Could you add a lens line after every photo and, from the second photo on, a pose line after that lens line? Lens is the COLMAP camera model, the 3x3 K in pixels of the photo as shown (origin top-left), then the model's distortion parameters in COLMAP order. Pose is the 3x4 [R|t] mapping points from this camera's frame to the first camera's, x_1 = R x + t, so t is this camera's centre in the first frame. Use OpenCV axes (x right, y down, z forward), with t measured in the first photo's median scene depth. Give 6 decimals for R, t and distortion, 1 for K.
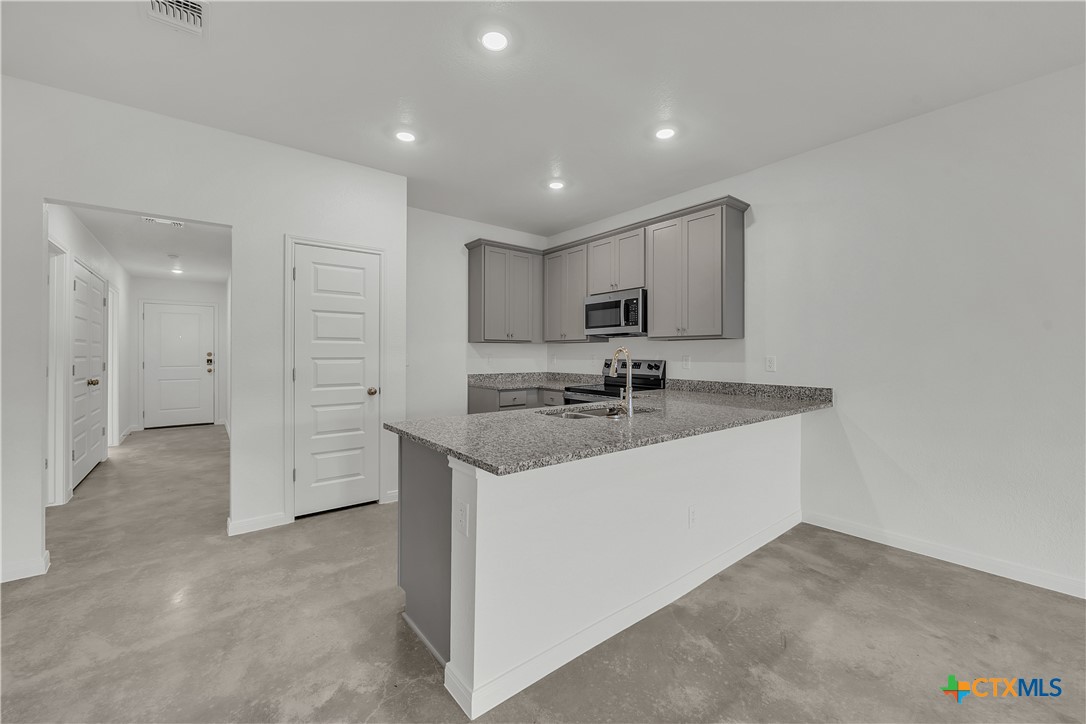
lens RADIAL K [[431.5, 0, 543.2], [0, 431.5, 354.4], [0, 0, 1]] dist [-0.001340, -0.000282]
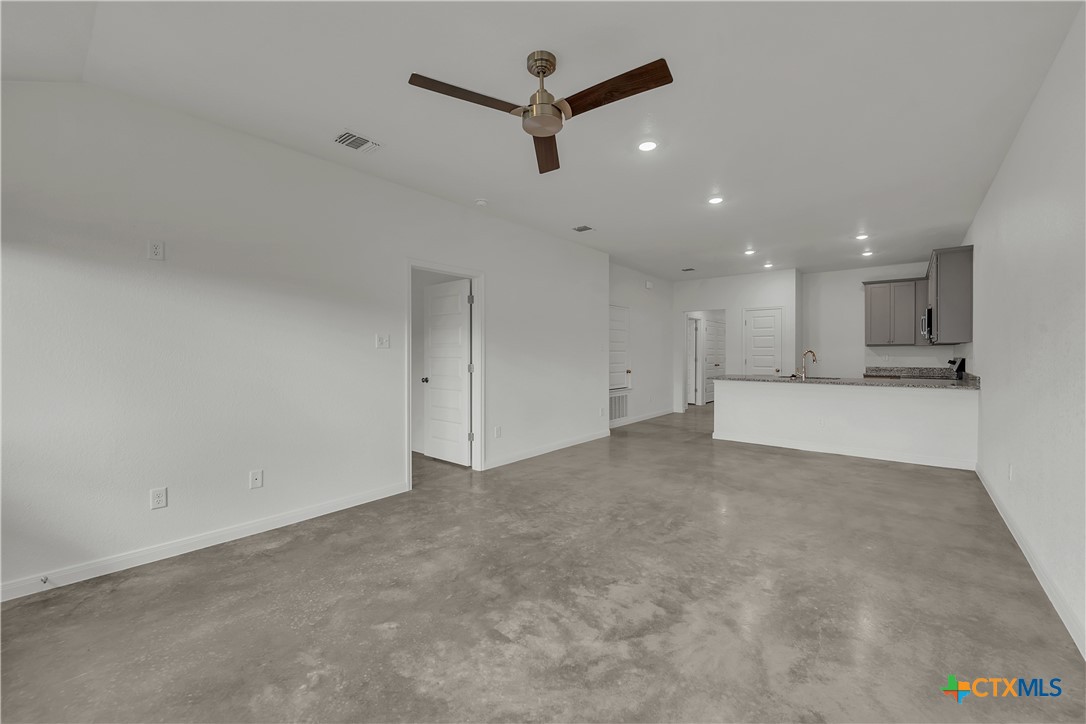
lens RADIAL K [[431.5, 0, 543.2], [0, 431.5, 354.4], [0, 0, 1]] dist [-0.001340, -0.000282]
pose [[0.182771, -0.000284, -0.983155, 1.390260], [-0.001766, 0.999998, -0.000617, 0.005400], [0.983154, 0.001849, 0.182770, -0.531662]]
